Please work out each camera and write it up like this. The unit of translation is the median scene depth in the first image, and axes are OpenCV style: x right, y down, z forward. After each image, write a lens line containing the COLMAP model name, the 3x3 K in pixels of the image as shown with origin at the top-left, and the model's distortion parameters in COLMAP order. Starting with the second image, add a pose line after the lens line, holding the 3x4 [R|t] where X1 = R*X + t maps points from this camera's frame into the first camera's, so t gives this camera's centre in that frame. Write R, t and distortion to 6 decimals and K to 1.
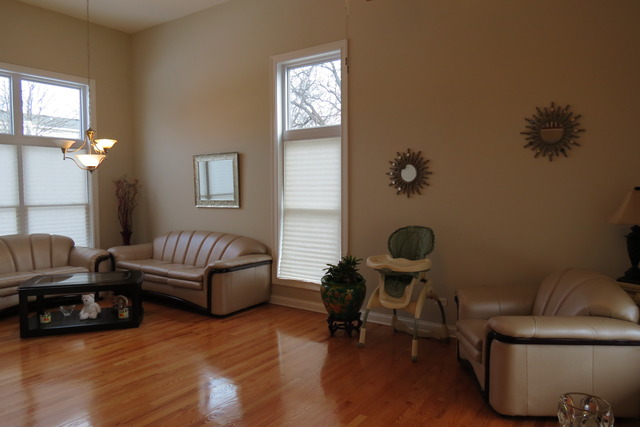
lens RADIAL K [[453.6, 0, 320.0], [0, 453.6, 213.5], [0, 0, 1]] dist [-0.032367, 0.005724]
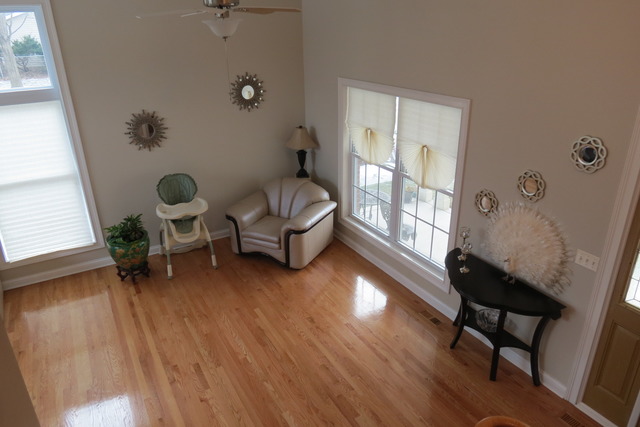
lens RADIAL K [[453.6, 0, 320.0], [0, 453.6, 213.5], [0, 0, 1]] dist [-0.032367, 0.005724]
pose [[0.427849, -0.360016, 0.829056, -0.537460], [0.066613, 0.927315, 0.368307, -0.238094], [-0.901392, -0.102354, 0.420732, 0.070717]]
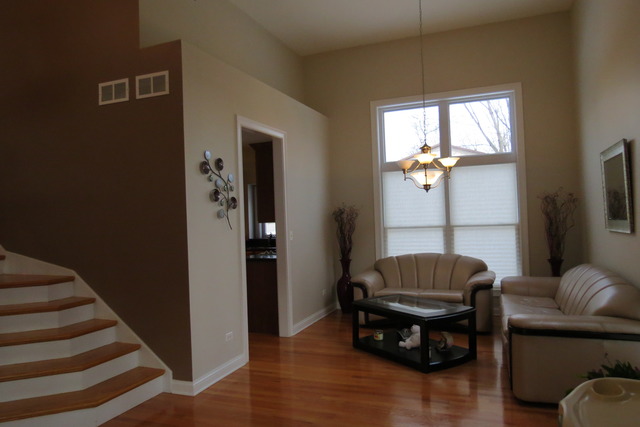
lens RADIAL K [[453.6, 0, 320.0], [0, 453.6, 213.5], [0, 0, 1]] dist [-0.032367, 0.005724]
pose [[0.225994, -0.013119, -0.974040, 0.311172], [-0.020920, 0.999613, -0.018317, -0.021493], [0.973904, 0.024517, 0.225632, 0.510836]]
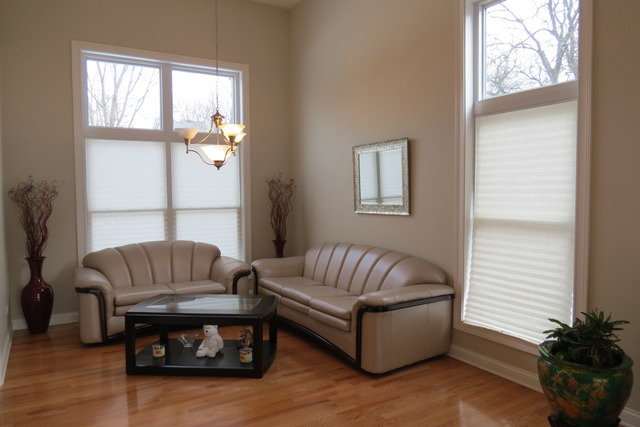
lens RADIAL K [[453.6, 0, 320.0], [0, 453.6, 213.5], [0, 0, 1]] dist [-0.032367, 0.005724]
pose [[0.916605, 0.016097, -0.399470, -0.022289], [-0.017723, 0.999843, -0.000377, -0.013832], [0.399401, 0.007426, 0.916746, 0.303291]]
